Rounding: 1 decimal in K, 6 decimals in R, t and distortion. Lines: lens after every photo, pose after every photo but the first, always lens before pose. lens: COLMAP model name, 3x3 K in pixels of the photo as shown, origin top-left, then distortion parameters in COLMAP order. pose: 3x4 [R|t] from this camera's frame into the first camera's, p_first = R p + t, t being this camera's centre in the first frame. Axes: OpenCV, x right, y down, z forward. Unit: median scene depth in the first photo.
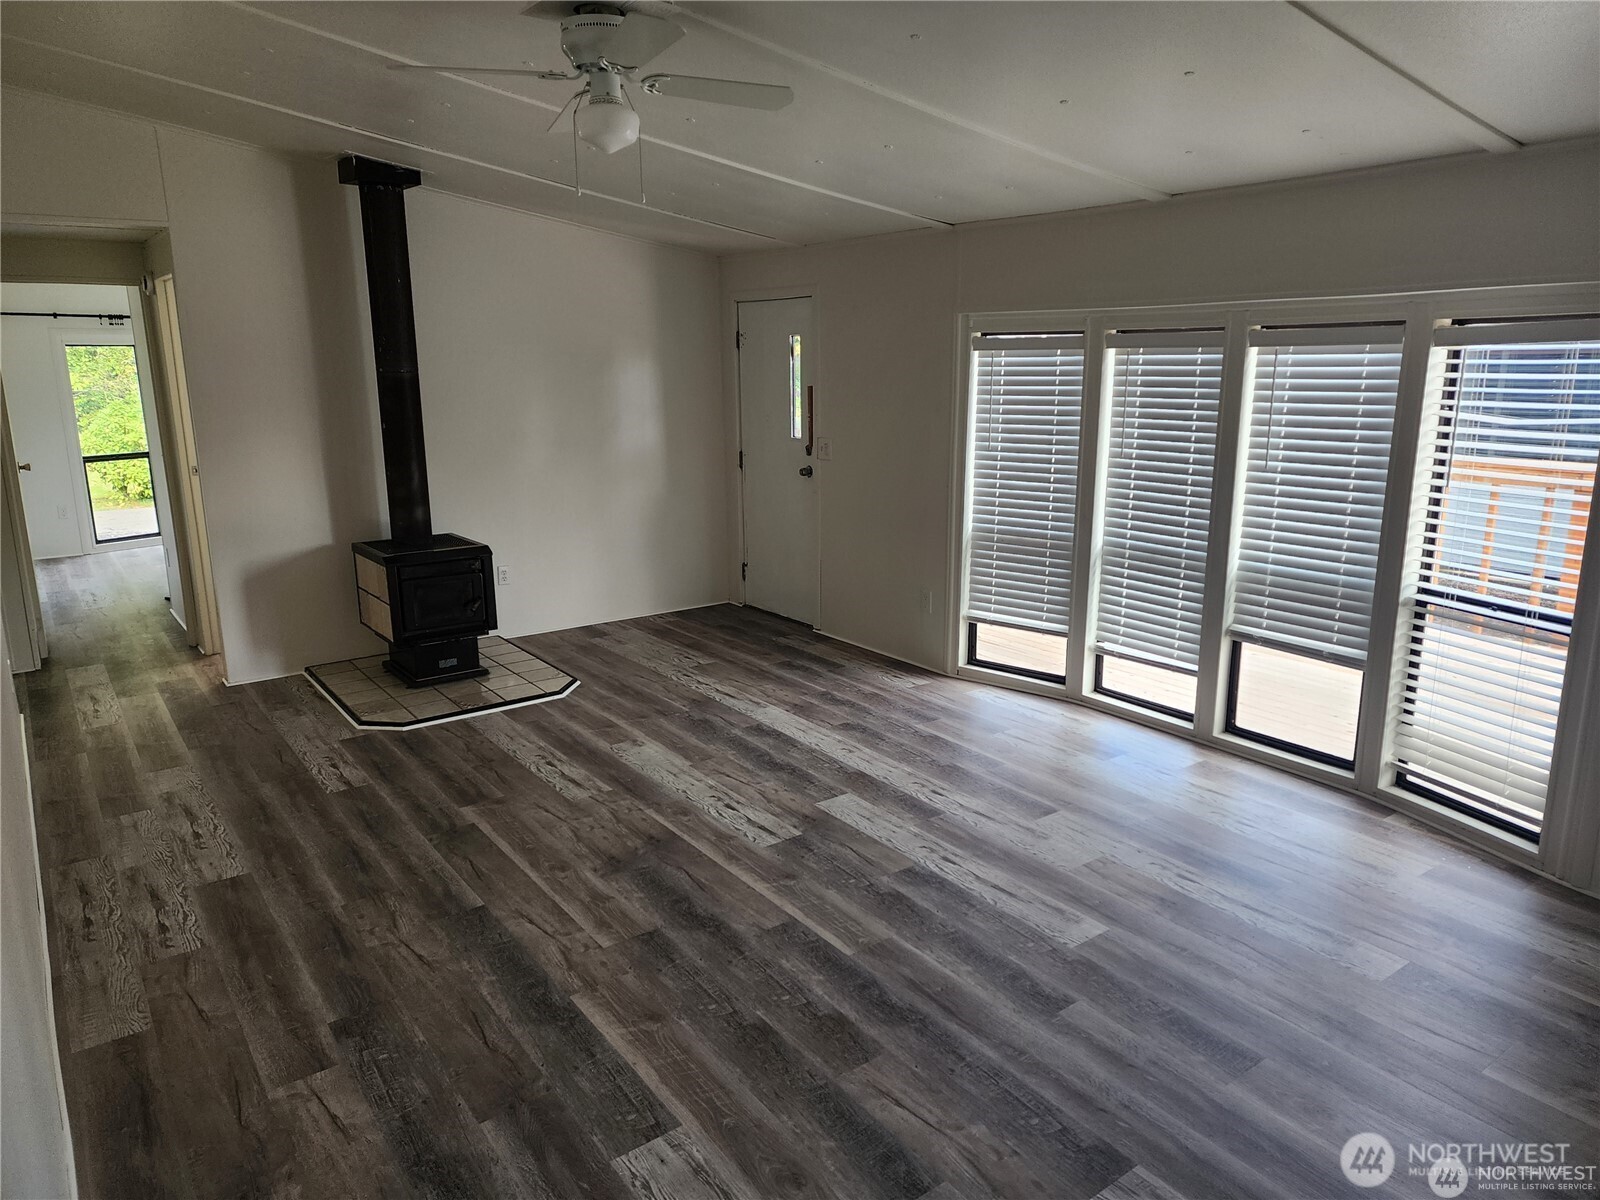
lens RADIAL K [[1070.3, 0, 814.0], [0, 1070.3, 589.2], [0, 0, 1]] dist [0.074772, -0.053902]
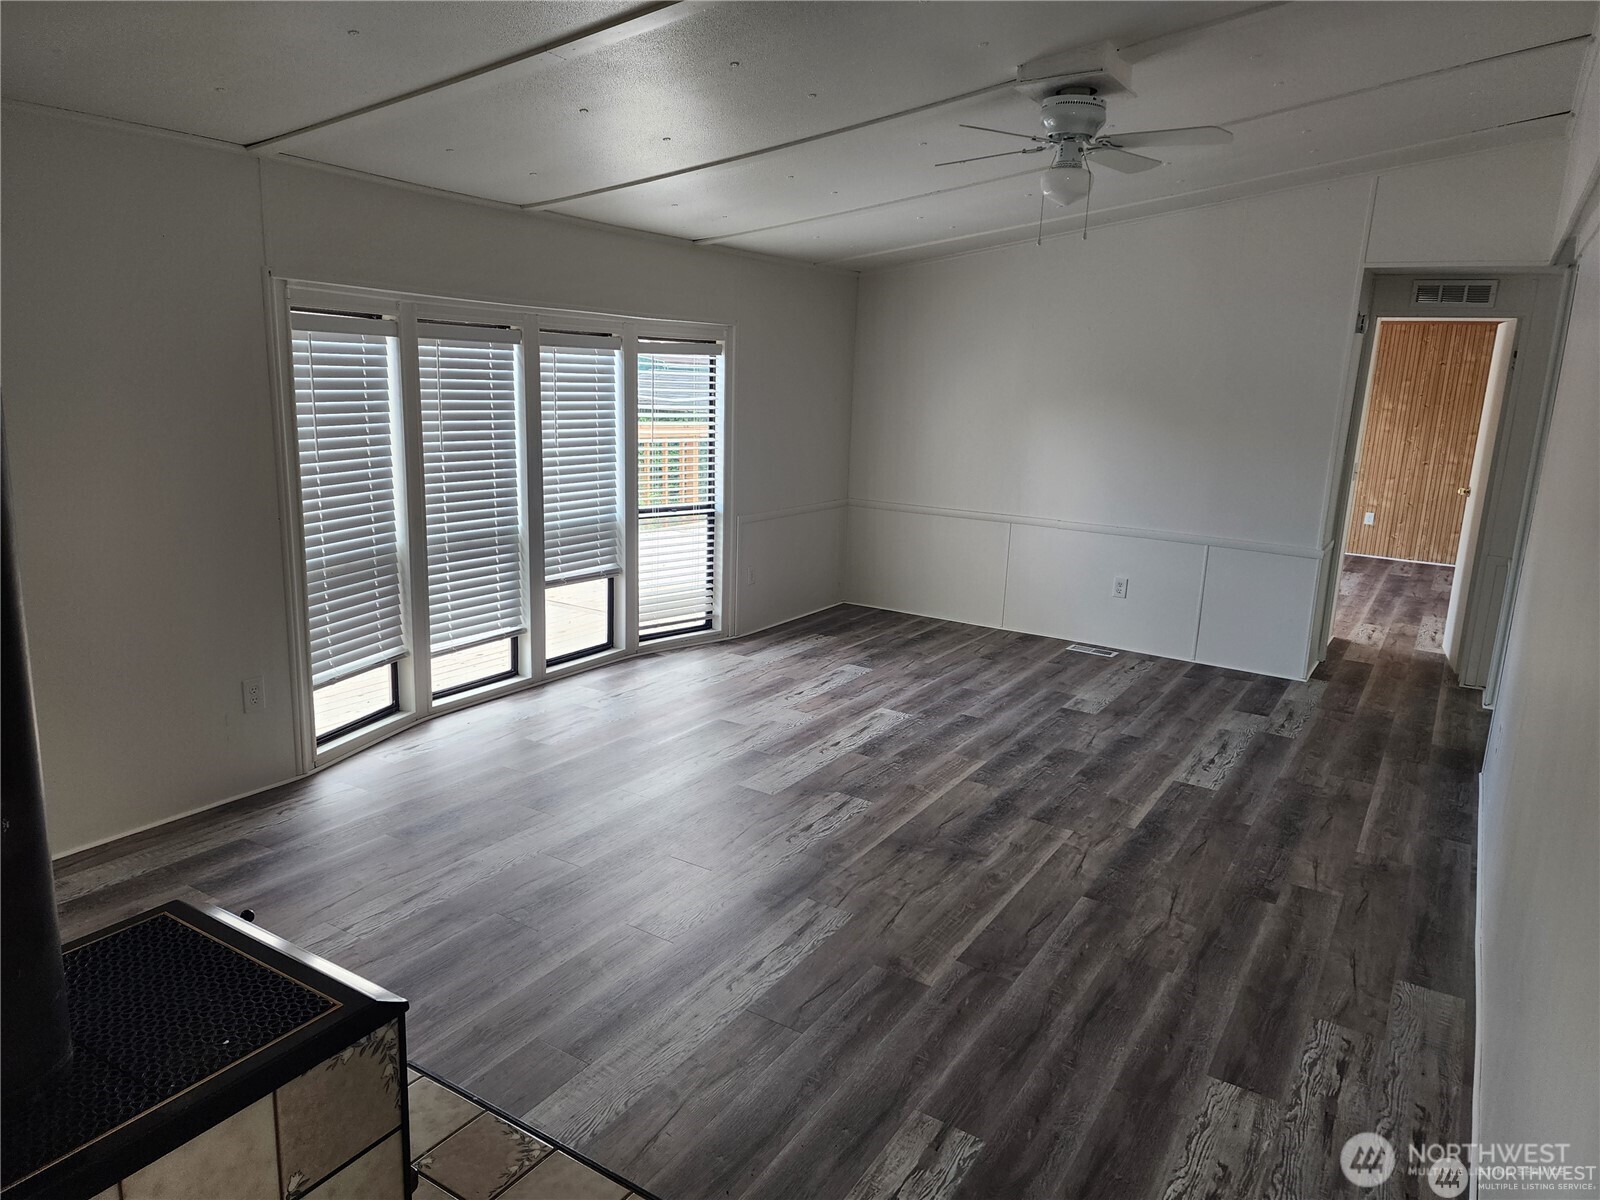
lens RADIAL K [[1070.3, 0, 815.1], [0, 1070.3, 596.9], [0, 0, 1]] dist [0.074772, -0.053902]
pose [[-0.375104, -0.207063, 0.903561, -1.103283], [0.161076, 0.945345, 0.283507, -0.321990], [-0.912881, 0.251887, -0.321250, 1.517543]]
